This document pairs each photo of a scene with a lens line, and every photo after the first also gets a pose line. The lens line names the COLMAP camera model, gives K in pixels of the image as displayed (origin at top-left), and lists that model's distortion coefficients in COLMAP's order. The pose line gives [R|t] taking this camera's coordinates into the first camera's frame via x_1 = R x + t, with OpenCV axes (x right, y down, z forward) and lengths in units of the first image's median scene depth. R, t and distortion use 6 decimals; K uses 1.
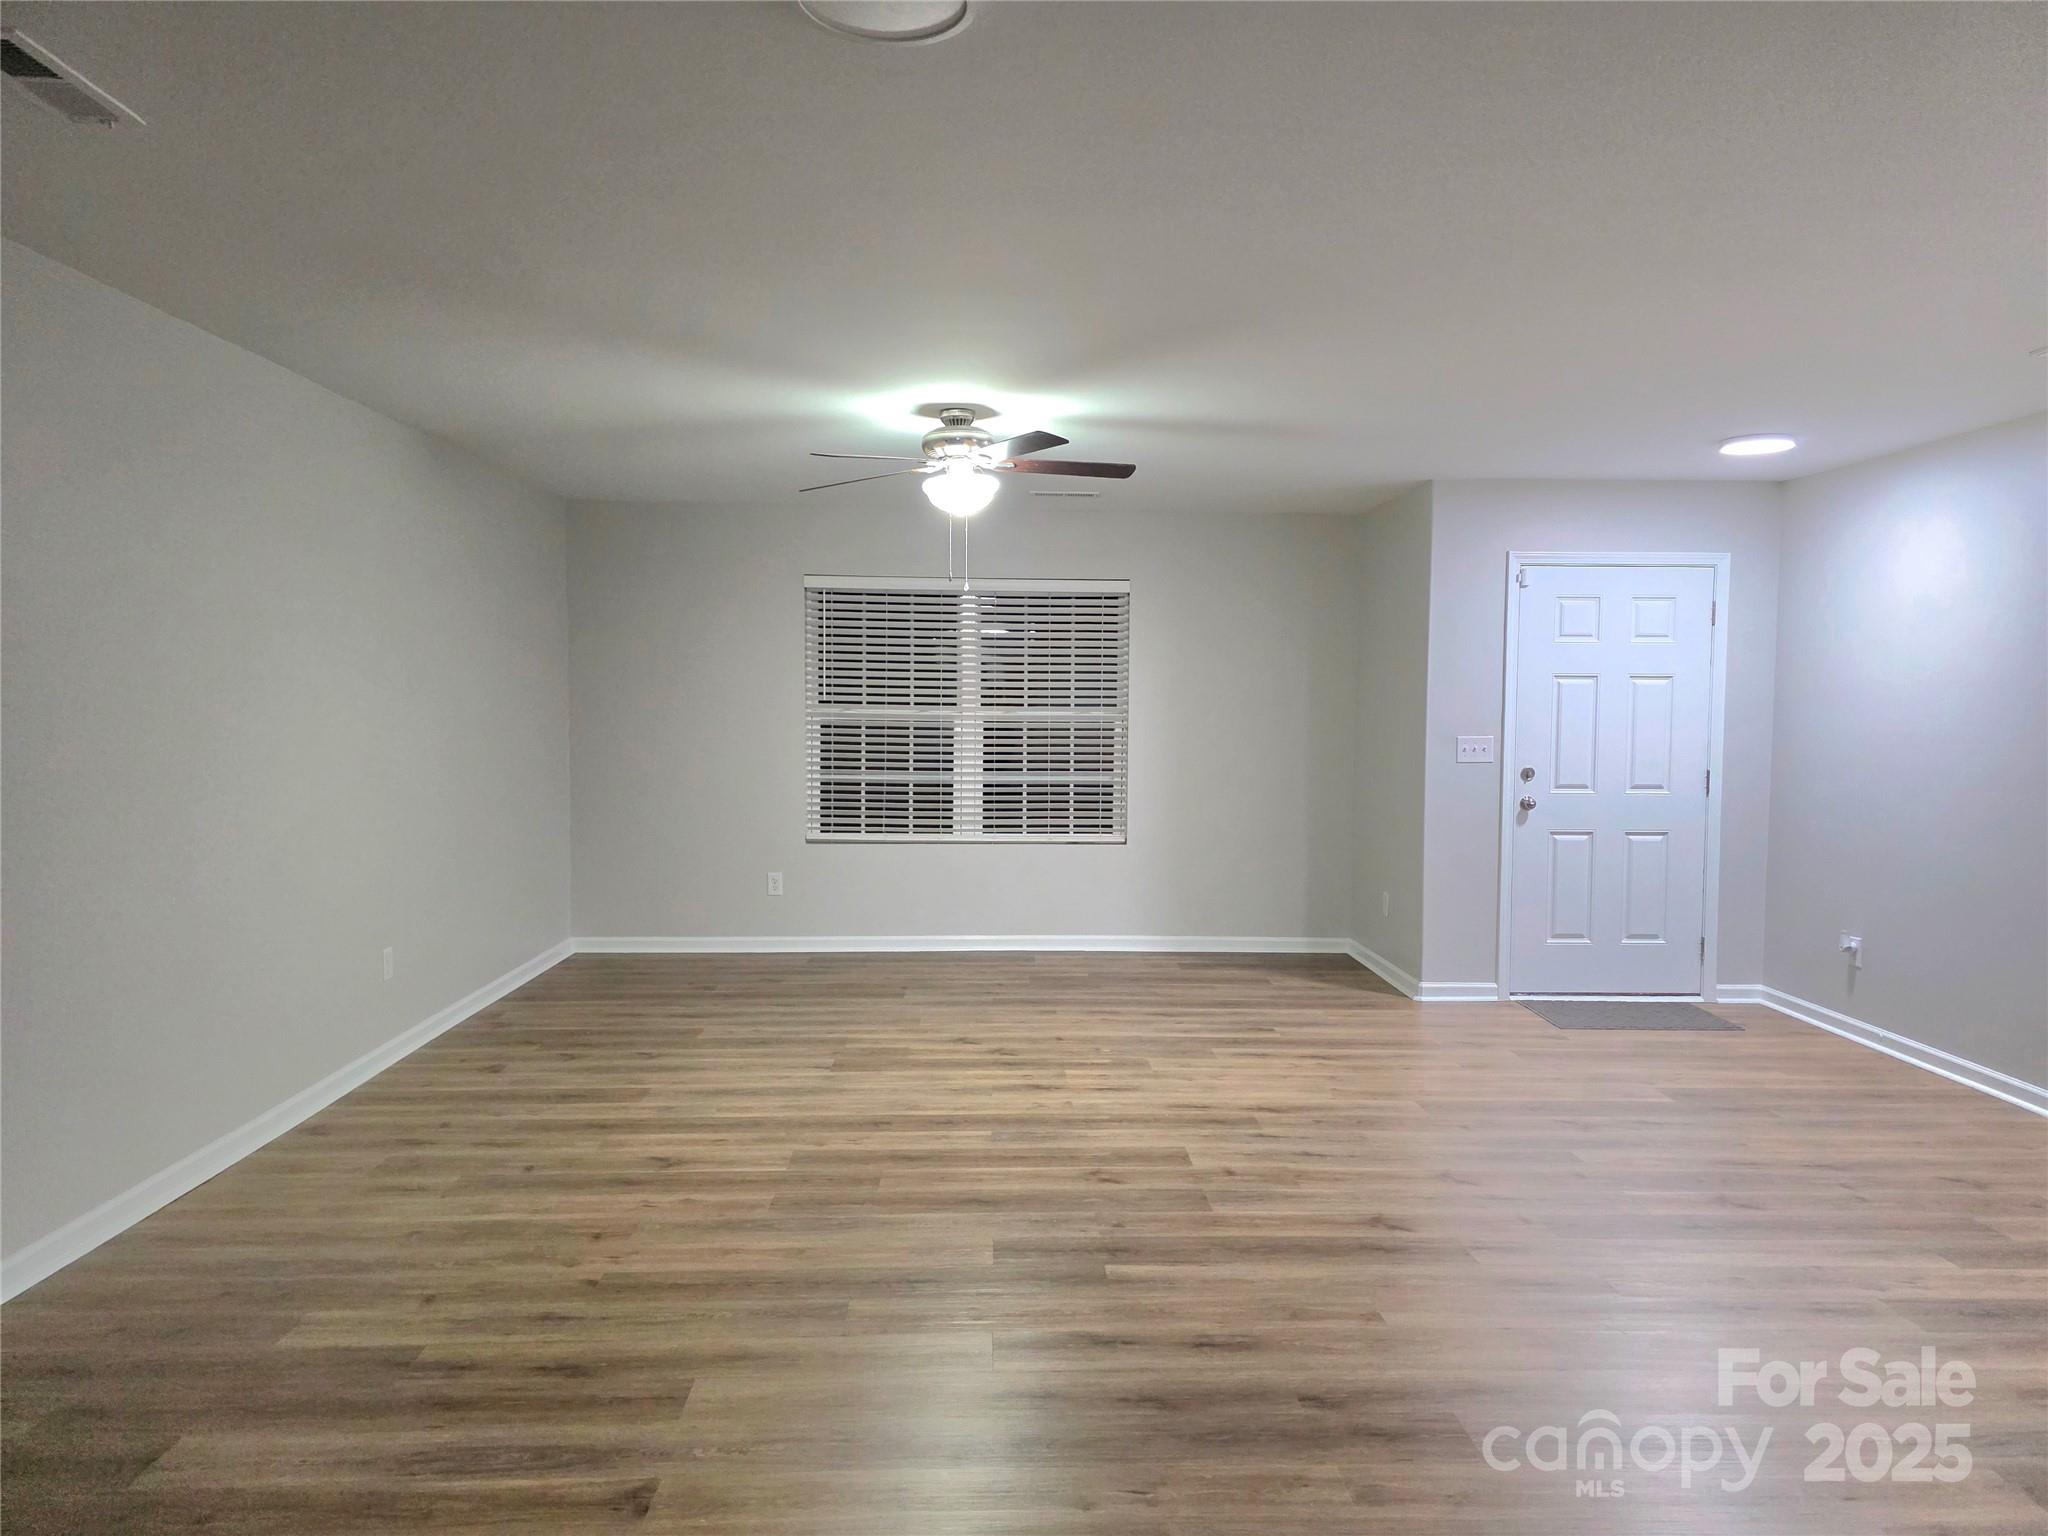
lens RADIAL K [[1356.1, 0, 1035.7], [0, 1356.1, 765.4], [0, 0, 1]] dist [0.056683, -0.015009]
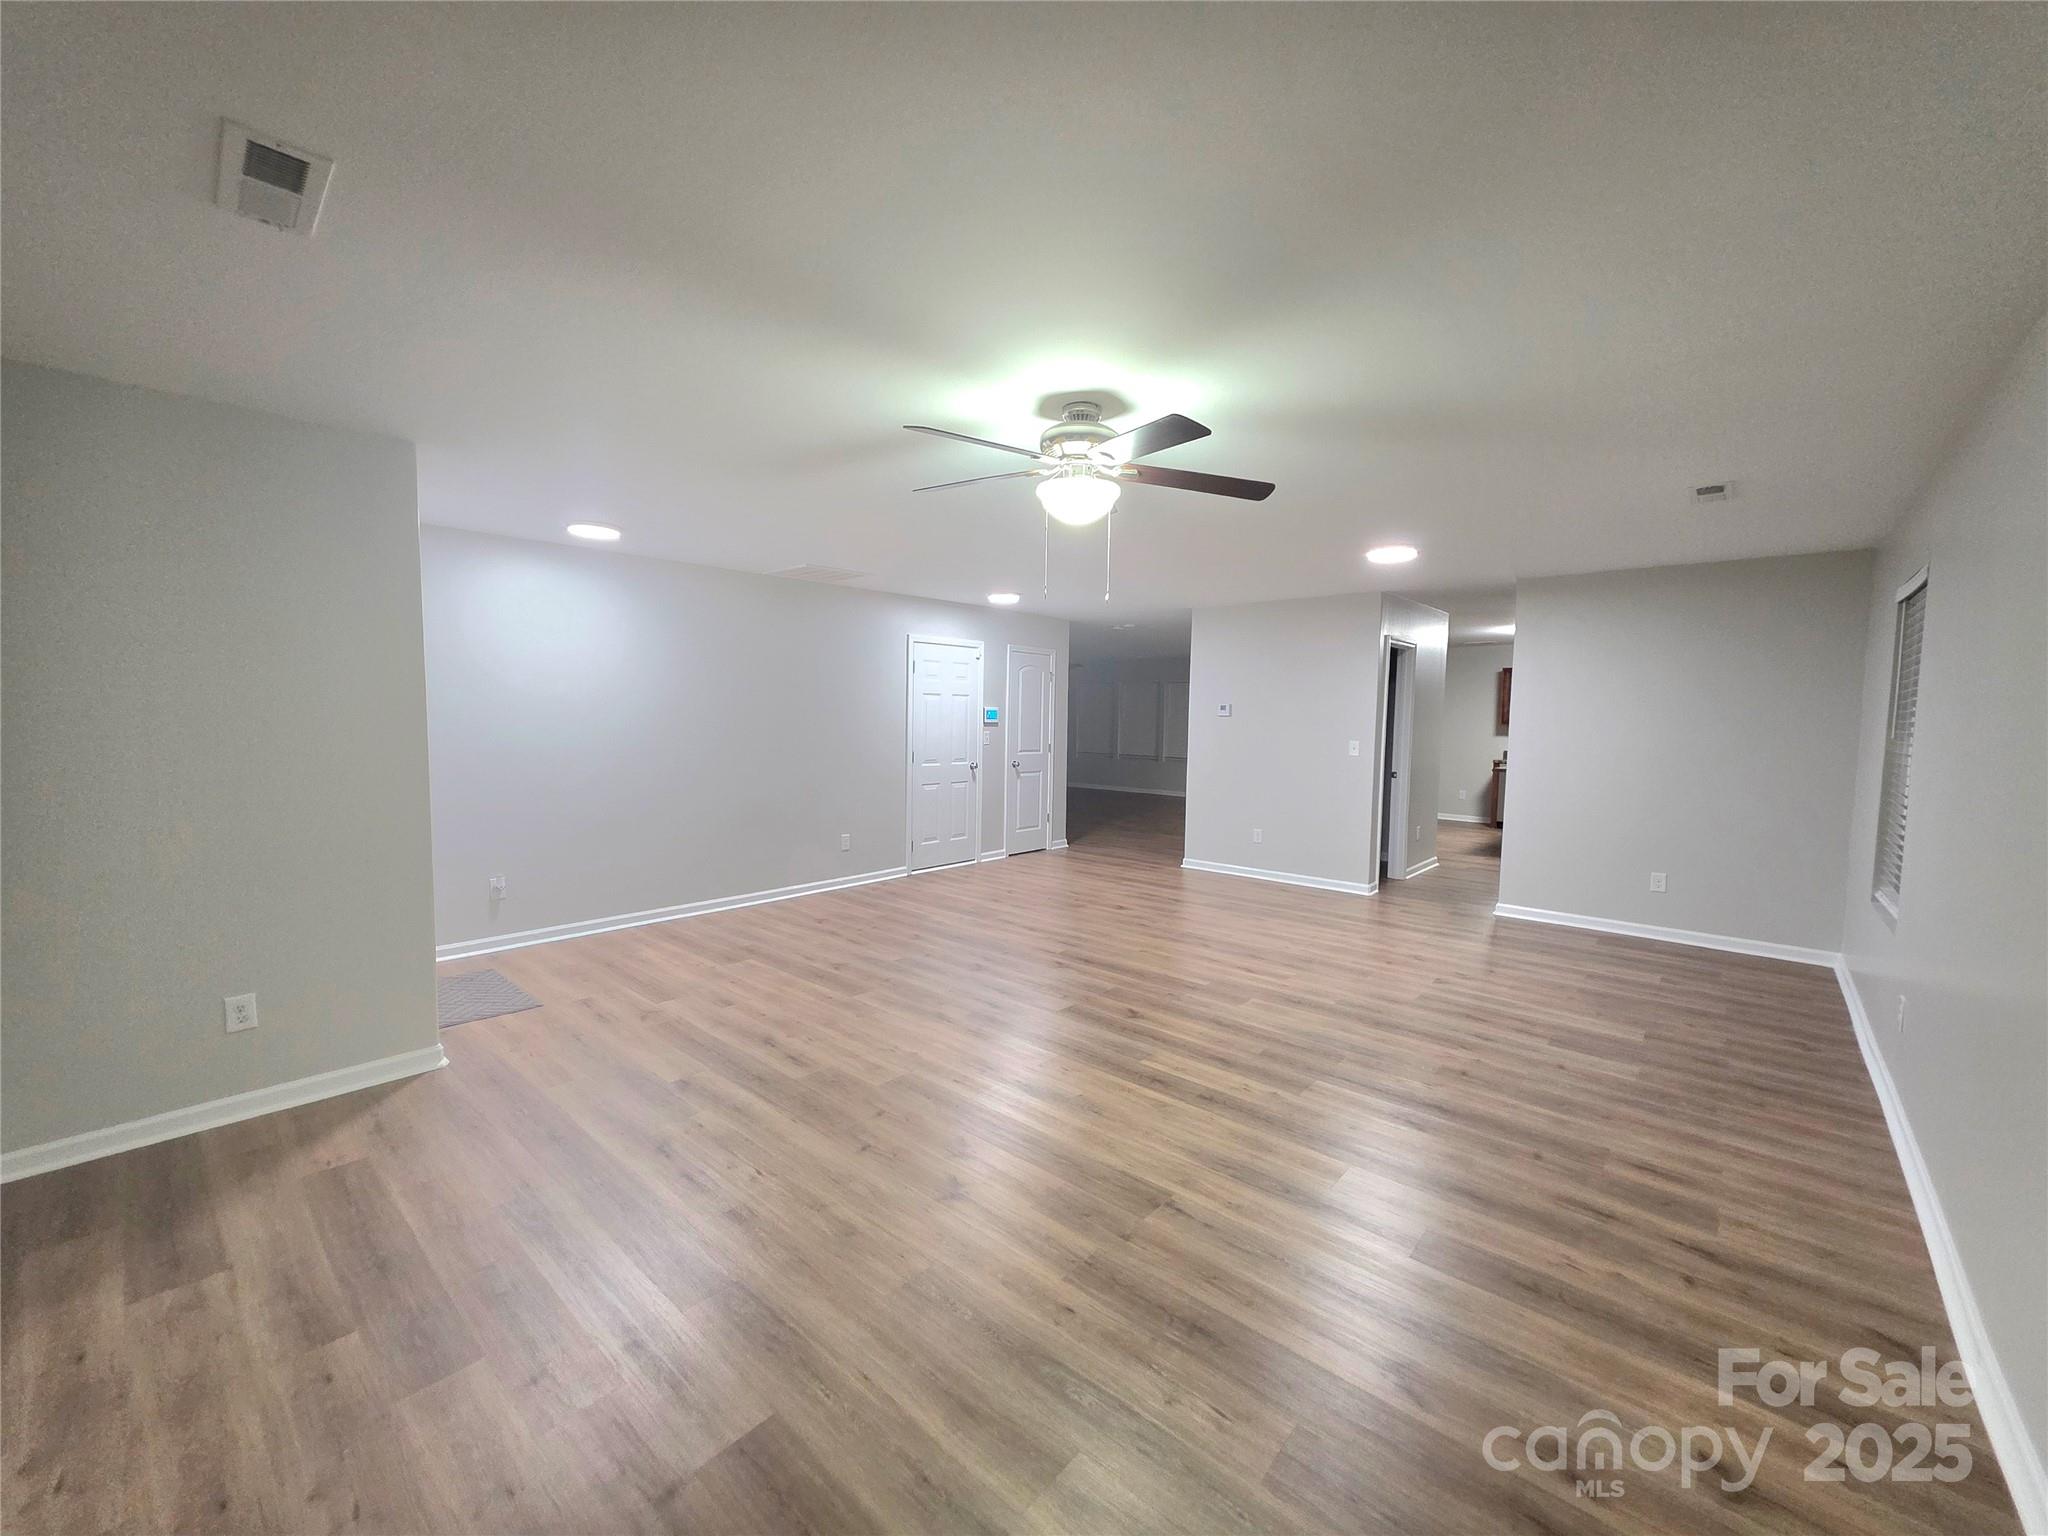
lens RADIAL K [[816.2, 0, 1022.4], [0, 816.2, 768.1], [0, 0, 1]] dist [0.004555, 0.000678]
pose [[-0.720332, -0.064886, 0.690588, -0.478279], [0.014773, 0.993954, 0.108799, -0.093495], [-0.693472, 0.088573, -0.715019, 1.642687]]
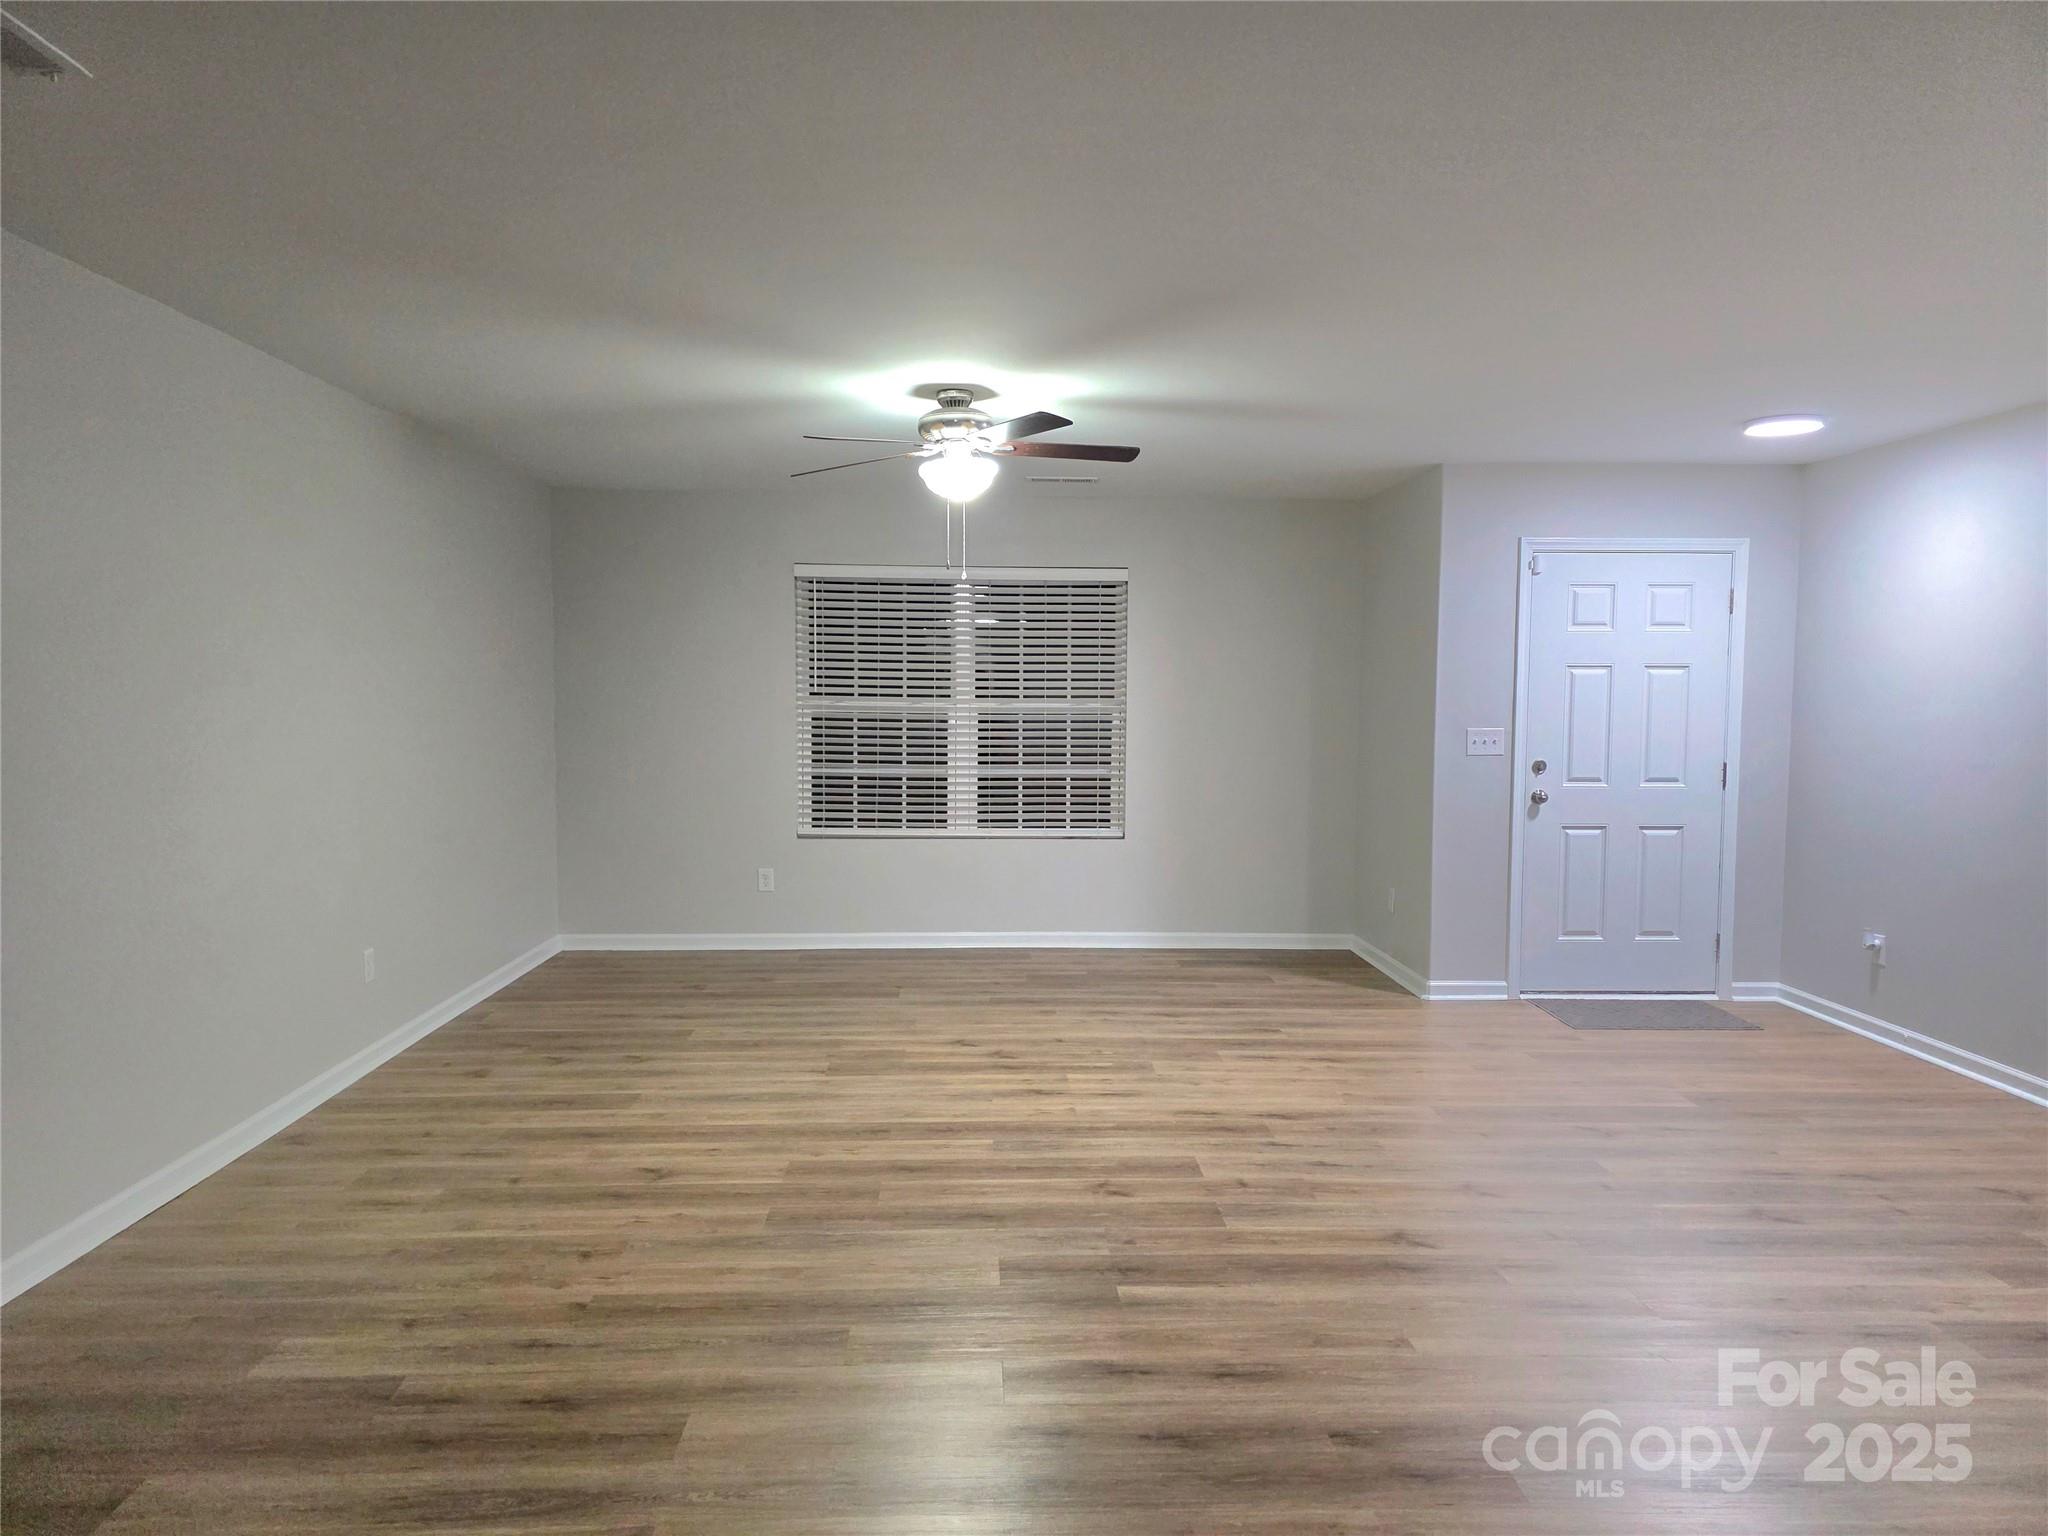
lens RADIAL K [[1356.1, 0, 1019.4], [0, 1356.1, 770.6], [0, 0, 1]] dist [0.056683, -0.015009]
pose [[0.999997, -0.001771, -0.001914, -0.011859], [0.001793, 0.999929, 0.011758, -0.004634], [0.001893, -0.011761, 0.999929, 0.038206]]
